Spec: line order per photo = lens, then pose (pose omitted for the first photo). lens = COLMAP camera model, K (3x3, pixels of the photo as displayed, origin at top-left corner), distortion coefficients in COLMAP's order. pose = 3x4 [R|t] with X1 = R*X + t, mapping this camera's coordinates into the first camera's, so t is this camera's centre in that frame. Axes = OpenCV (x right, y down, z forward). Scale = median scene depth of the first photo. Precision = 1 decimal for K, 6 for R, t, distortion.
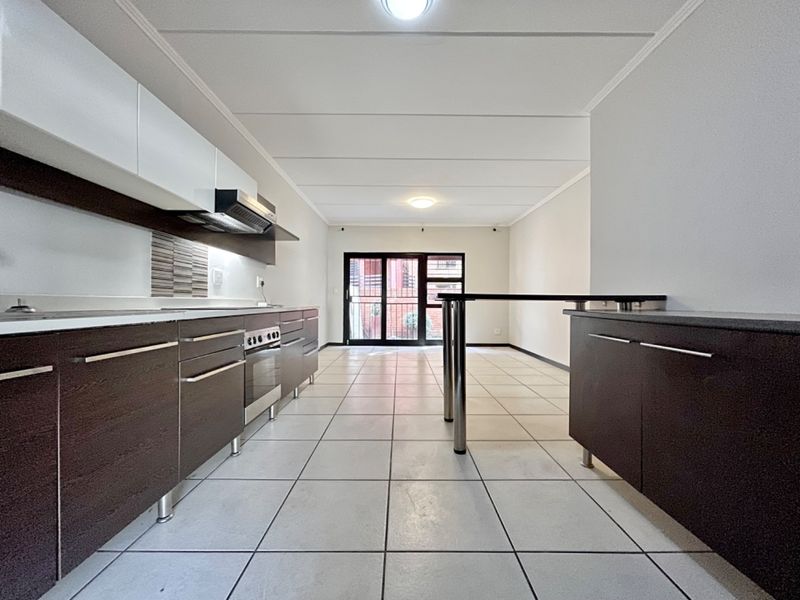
lens RADIAL K [[321.5, 0, 401.1], [0, 321.5, 301.0], [0, 0, 1]] dist [-0.001353, -0.000359]
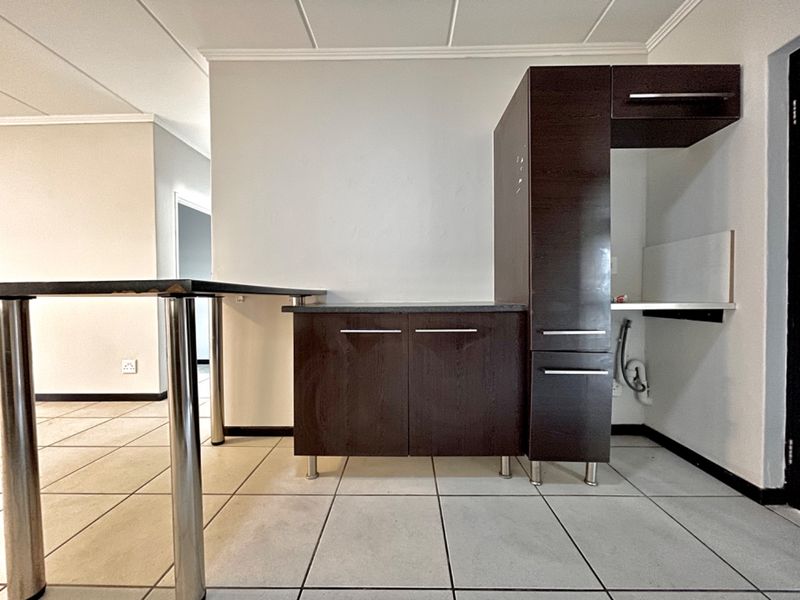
lens RADIAL K [[321.5, 0, 401.1], [0, 321.5, 301.0], [0, 0, 1]] dist [-0.001353, -0.000359]
pose [[0.021319, -0.020356, 0.999565, -0.248939], [0.003542, 0.999788, 0.020285, -0.001971], [-0.999766, 0.003108, 0.021387, 0.571473]]
